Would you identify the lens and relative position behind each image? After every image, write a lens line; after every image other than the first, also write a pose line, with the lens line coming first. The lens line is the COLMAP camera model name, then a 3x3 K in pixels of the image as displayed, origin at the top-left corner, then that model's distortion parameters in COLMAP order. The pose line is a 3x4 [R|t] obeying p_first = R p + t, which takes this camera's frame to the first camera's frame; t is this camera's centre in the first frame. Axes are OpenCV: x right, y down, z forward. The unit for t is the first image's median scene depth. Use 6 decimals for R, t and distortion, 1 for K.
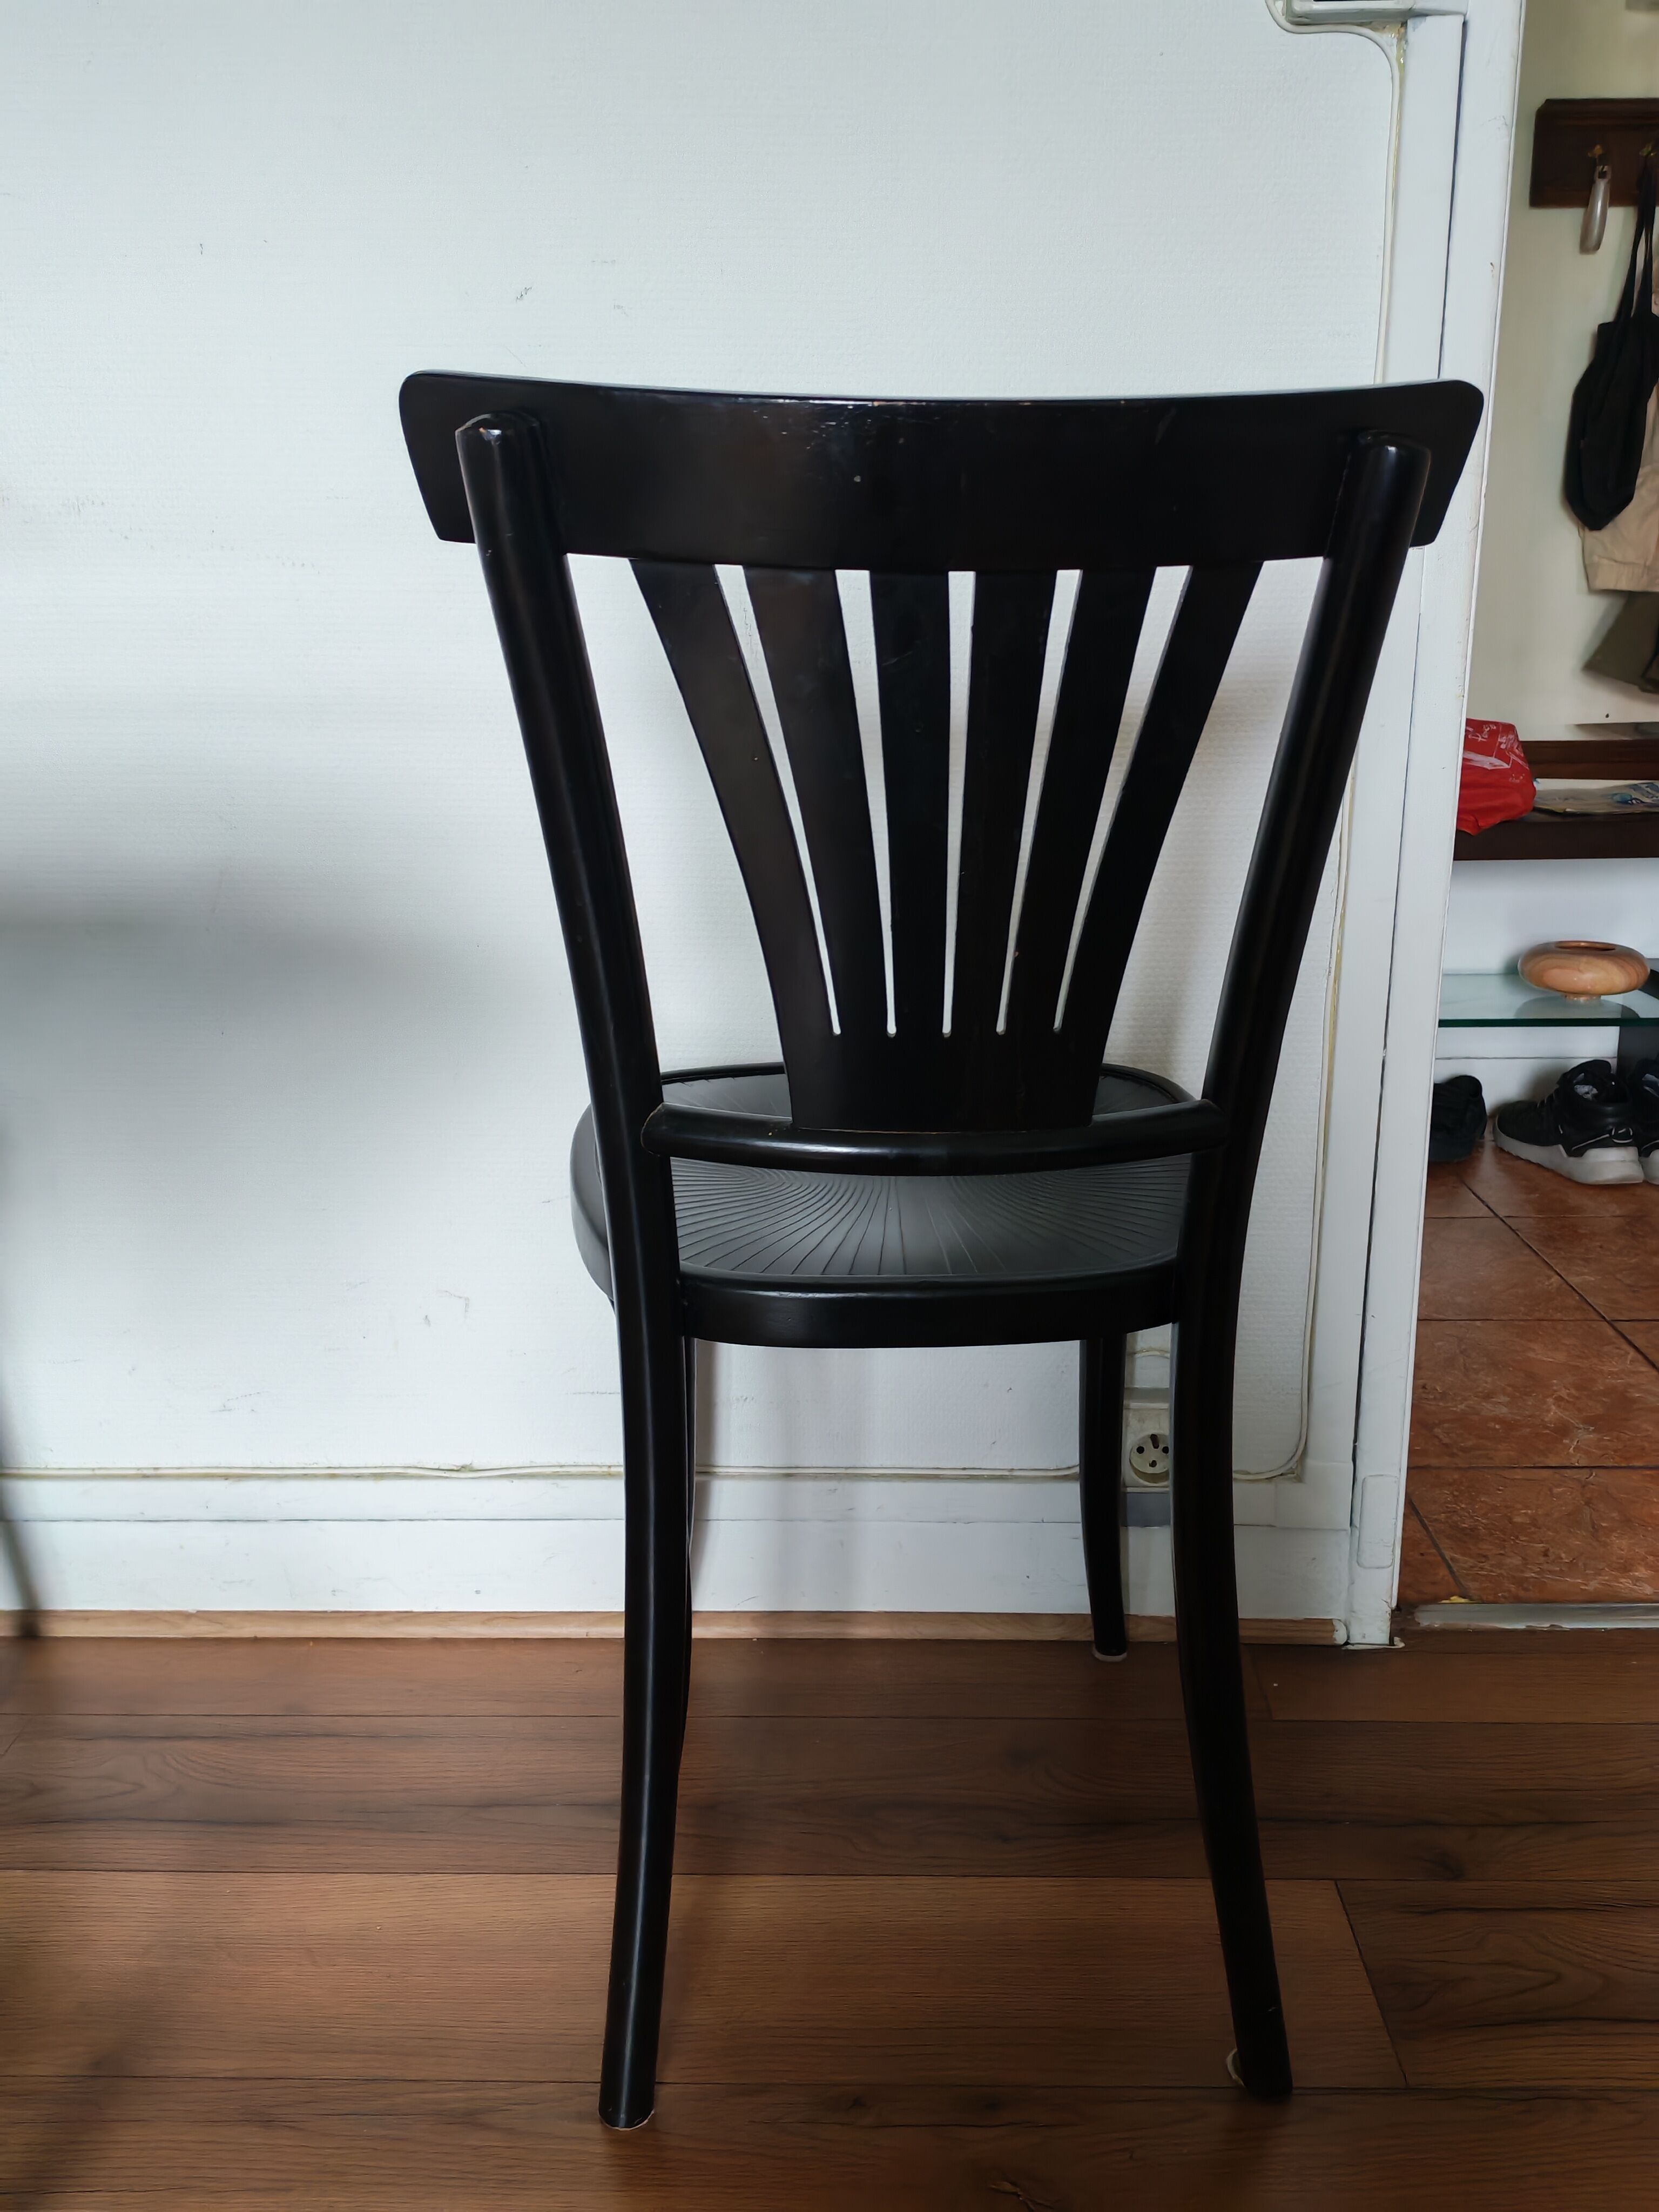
lens RADIAL K [[1667.3, 0, 866.3], [0, 1667.3, 1072.8], [0, 0, 1]] dist [0.059282, -0.091964]
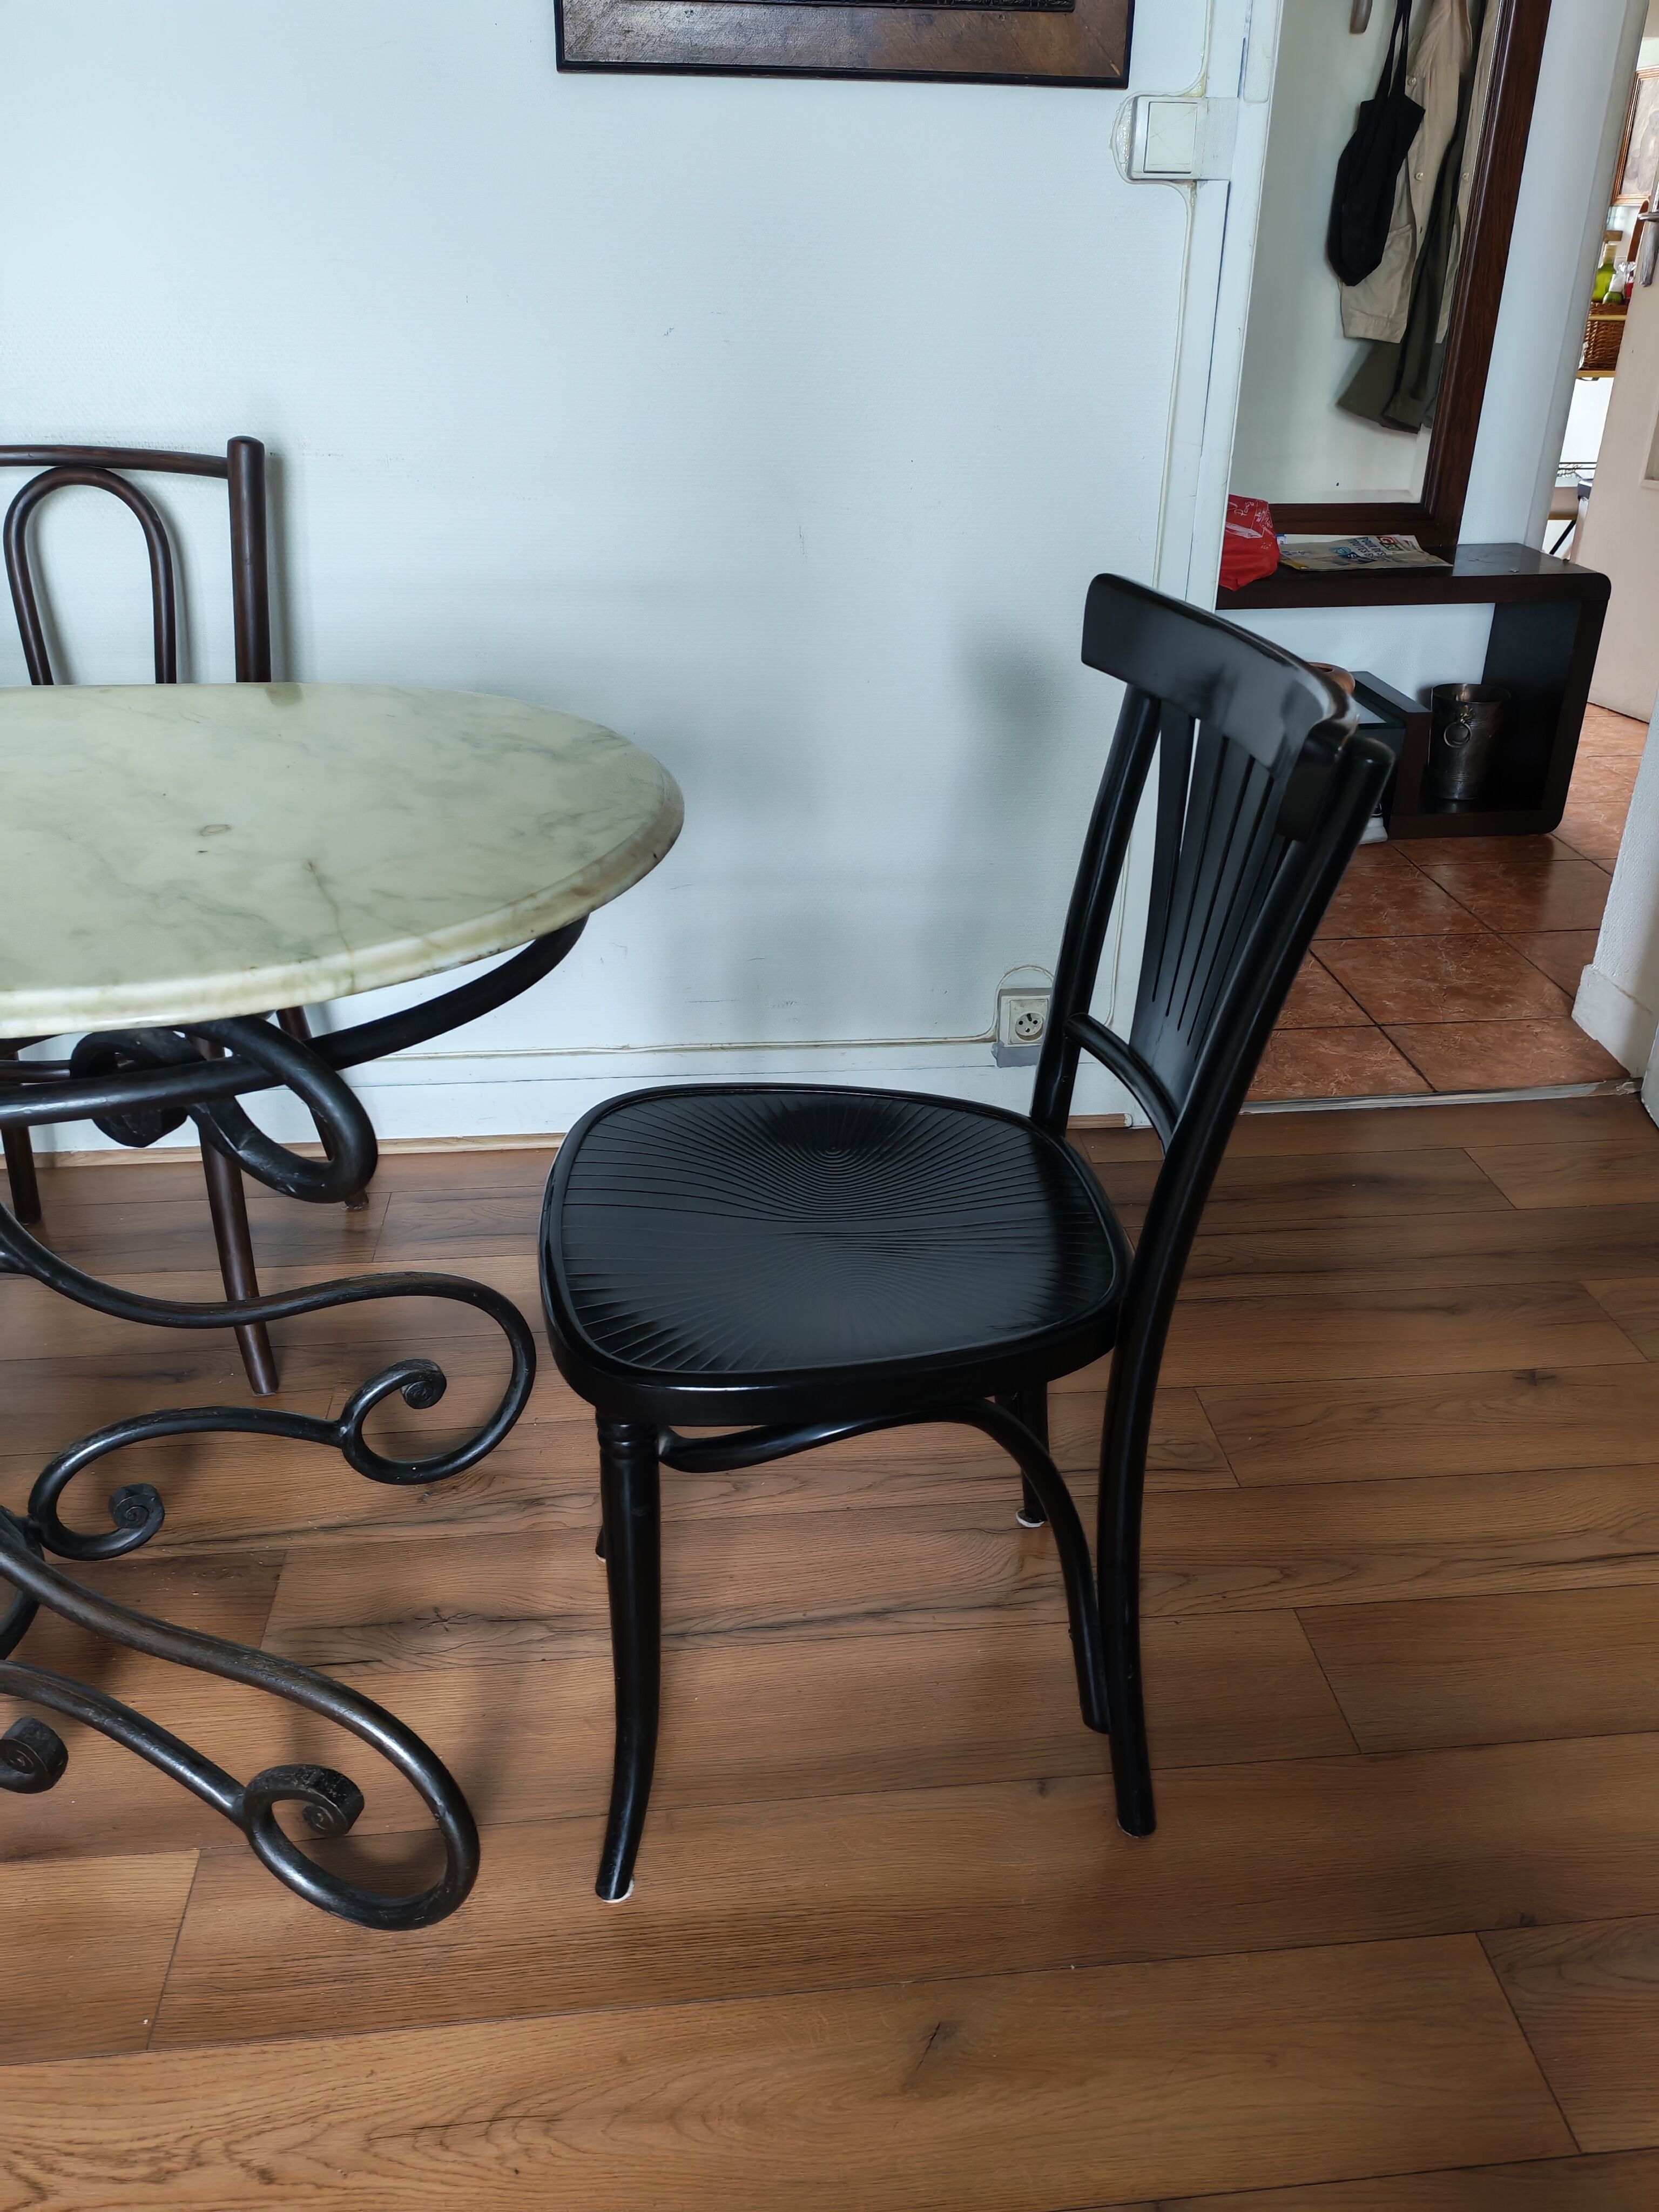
lens RADIAL K [[1667.3, 0, 851.8], [0, 1667.3, 1102.6], [0, 0, 1]] dist [0.059282, -0.091964]
pose [[0.992934, -0.038671, 0.112192, -0.202911], [0.012208, 0.973684, 0.227574, -0.088240], [-0.118040, -0.224597, 0.967276, -0.658992]]
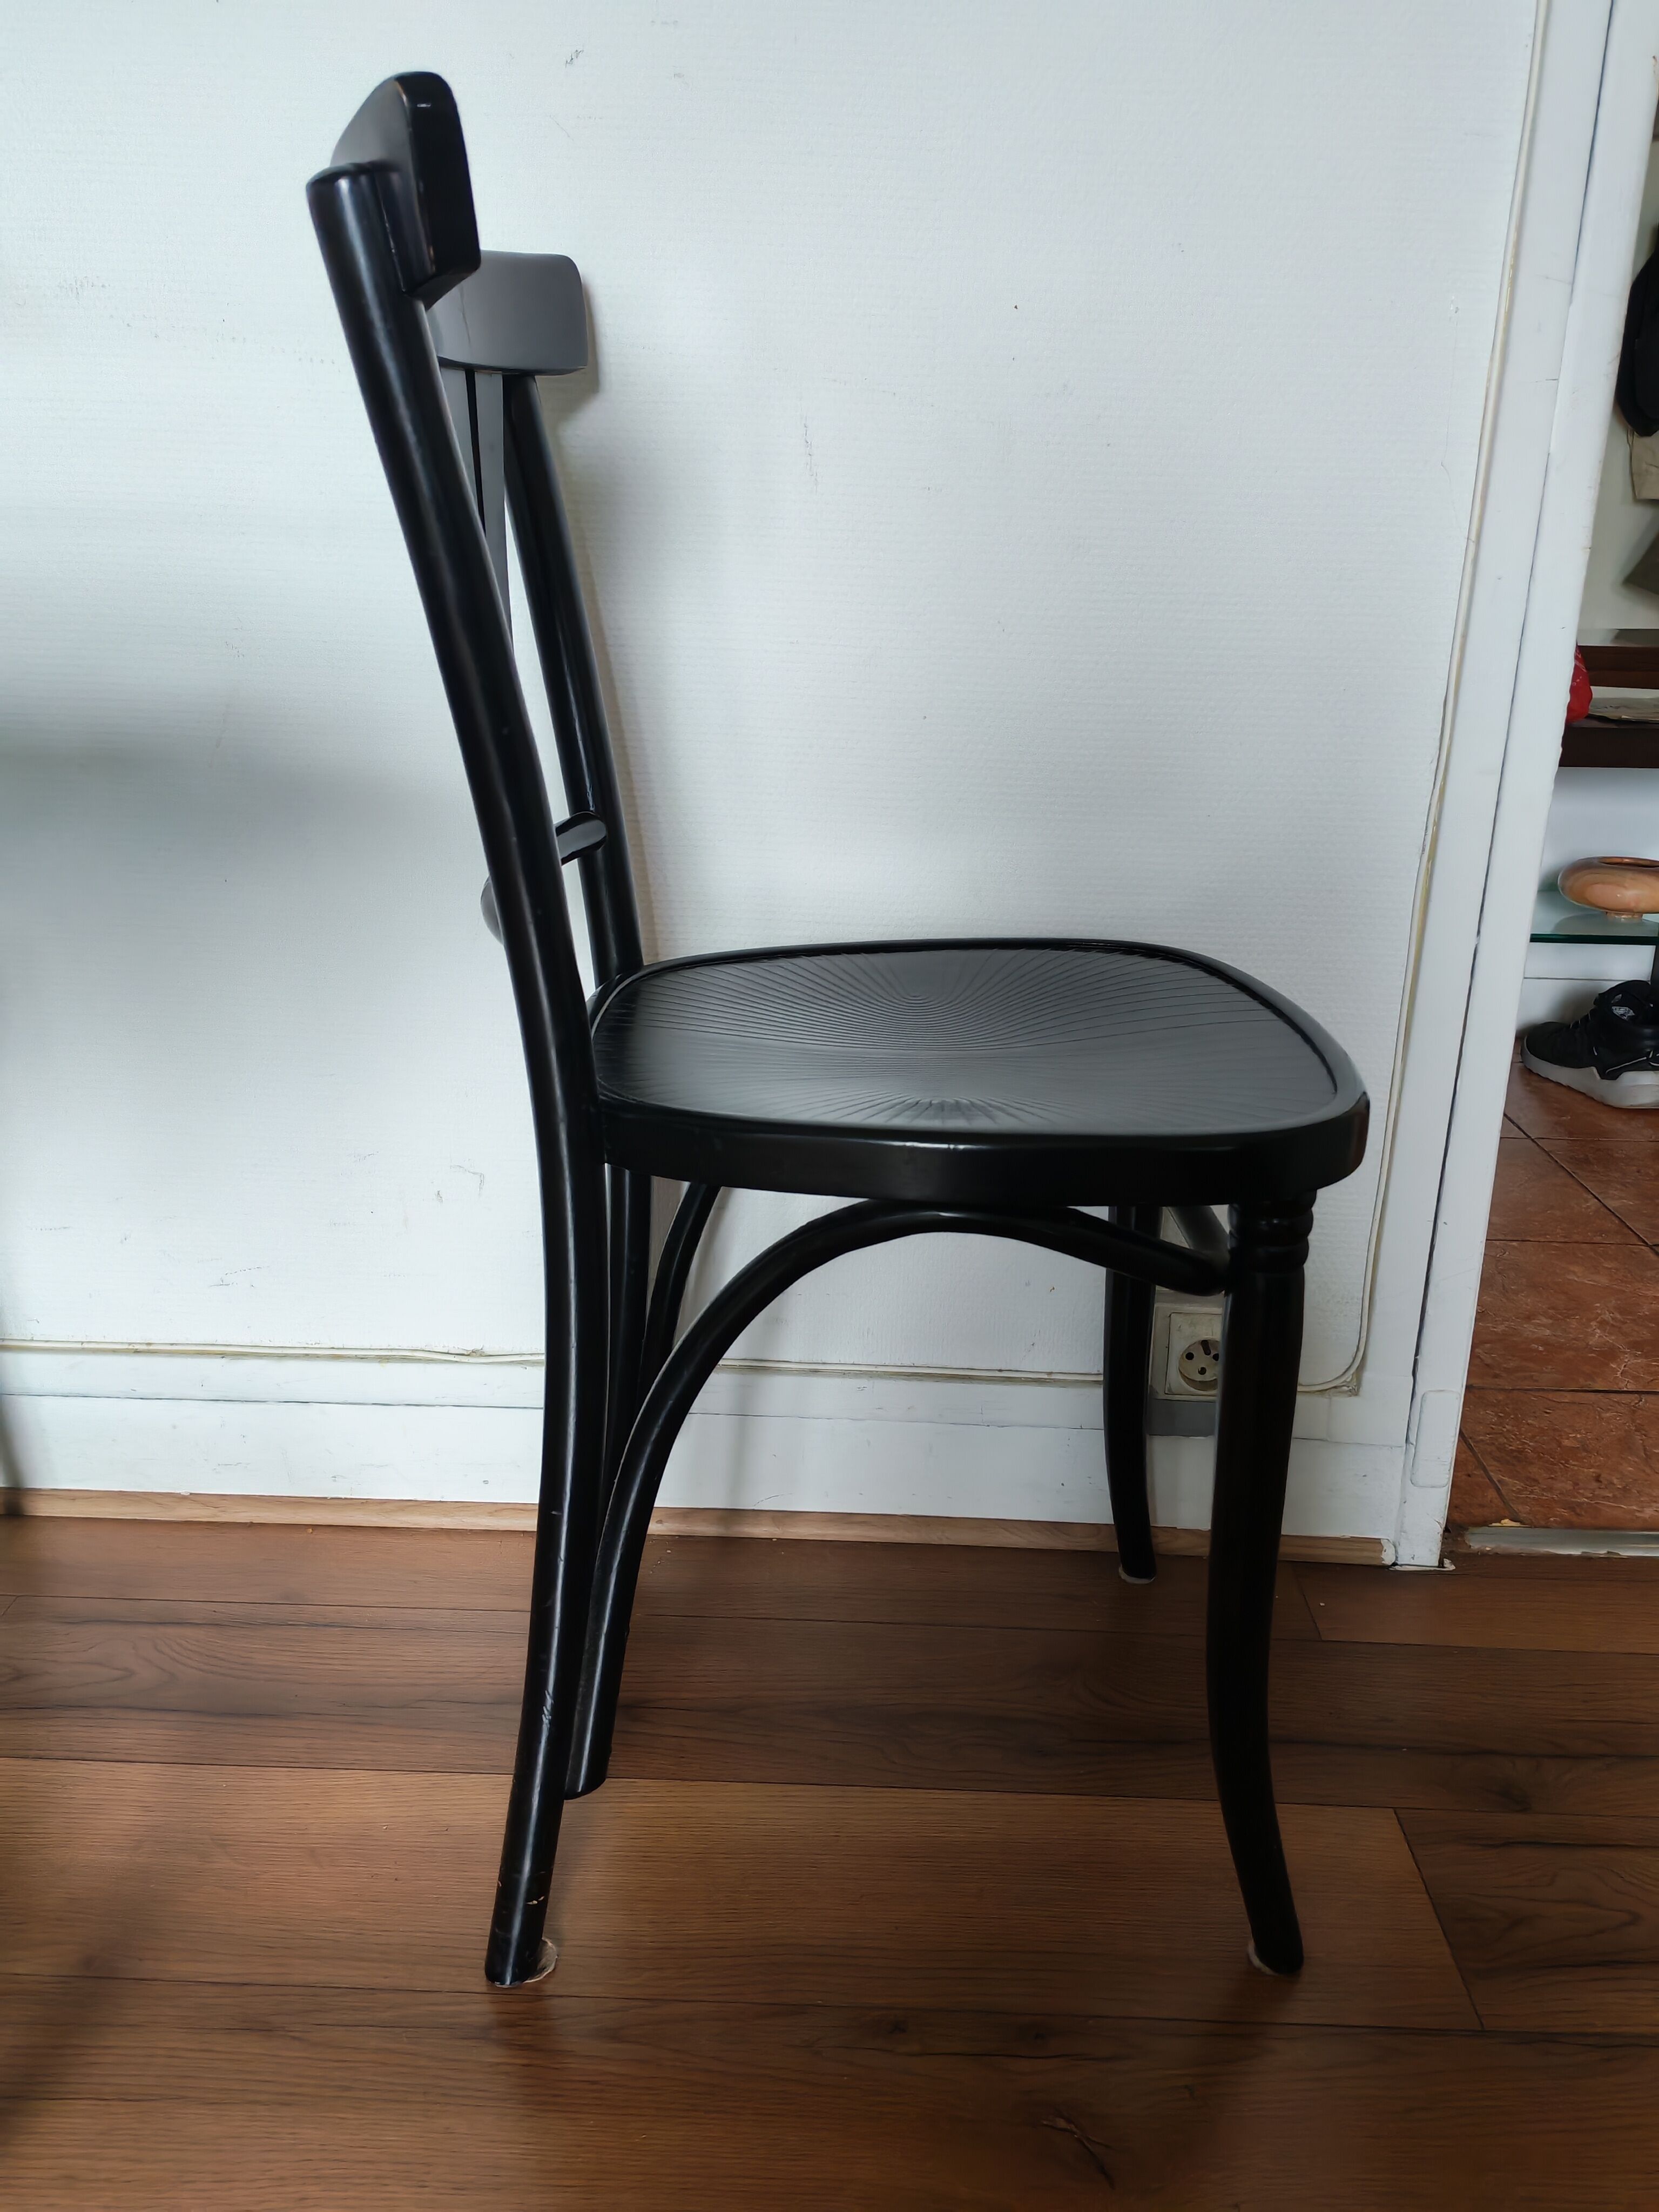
lens RADIAL K [[1667.3, 0, 845.9], [0, 1667.3, 1078.0], [0, 0, 1]] dist [0.059282, -0.091964]
pose [[0.999494, 0.031666, 0.002884, -0.037179], [-0.031771, 0.998215, 0.050571, 0.025750], [-0.001277, -0.050637, 0.998716, 0.062022]]
